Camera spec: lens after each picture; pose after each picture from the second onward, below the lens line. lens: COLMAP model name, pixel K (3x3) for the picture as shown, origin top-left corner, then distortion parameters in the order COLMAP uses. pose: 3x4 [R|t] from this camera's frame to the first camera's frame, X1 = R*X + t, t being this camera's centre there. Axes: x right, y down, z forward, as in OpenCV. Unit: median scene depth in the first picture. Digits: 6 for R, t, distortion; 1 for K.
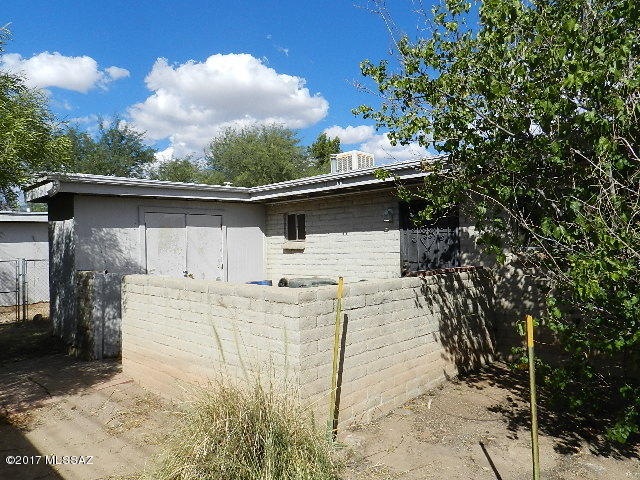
lens RADIAL K [[428.6, 0, 320.0], [0, 428.6, 239.4], [0, 0, 1]] dist [0.020373, 0.000797]
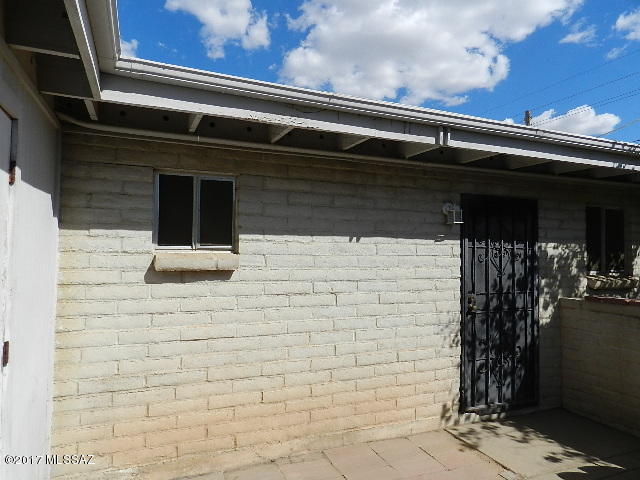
lens RADIAL K [[428.6, 0, 318.9], [0, 428.6, 238.8], [0, 0, 1]] dist [0.020373, 0.000797]
pose [[0.410148, 0.053742, 0.910434, -0.401351], [-0.039857, 0.998365, -0.040977, 0.007559], [-0.911148, -0.019480, 0.411620, 0.847860]]
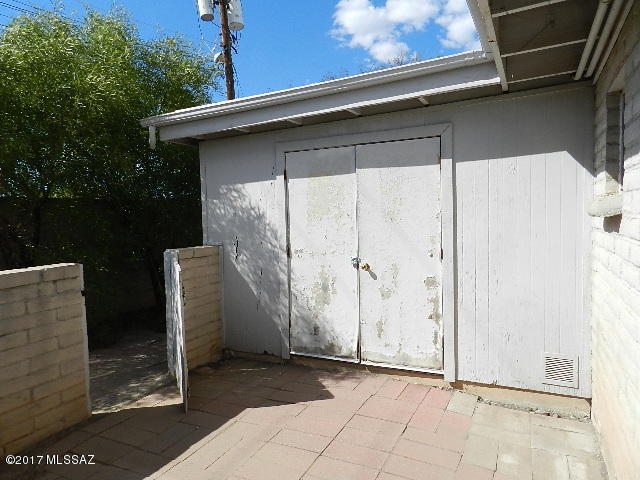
lens RADIAL K [[428.6, 0, 320.2], [0, 428.6, 240.7], [0, 0, 1]] dist [0.020373, 0.000797]
pose [[0.287117, 0.072418, -0.955154, 0.172259], [0.043914, 0.995095, 0.088647, 0.006462], [0.956888, -0.067396, 0.282528, 0.840130]]
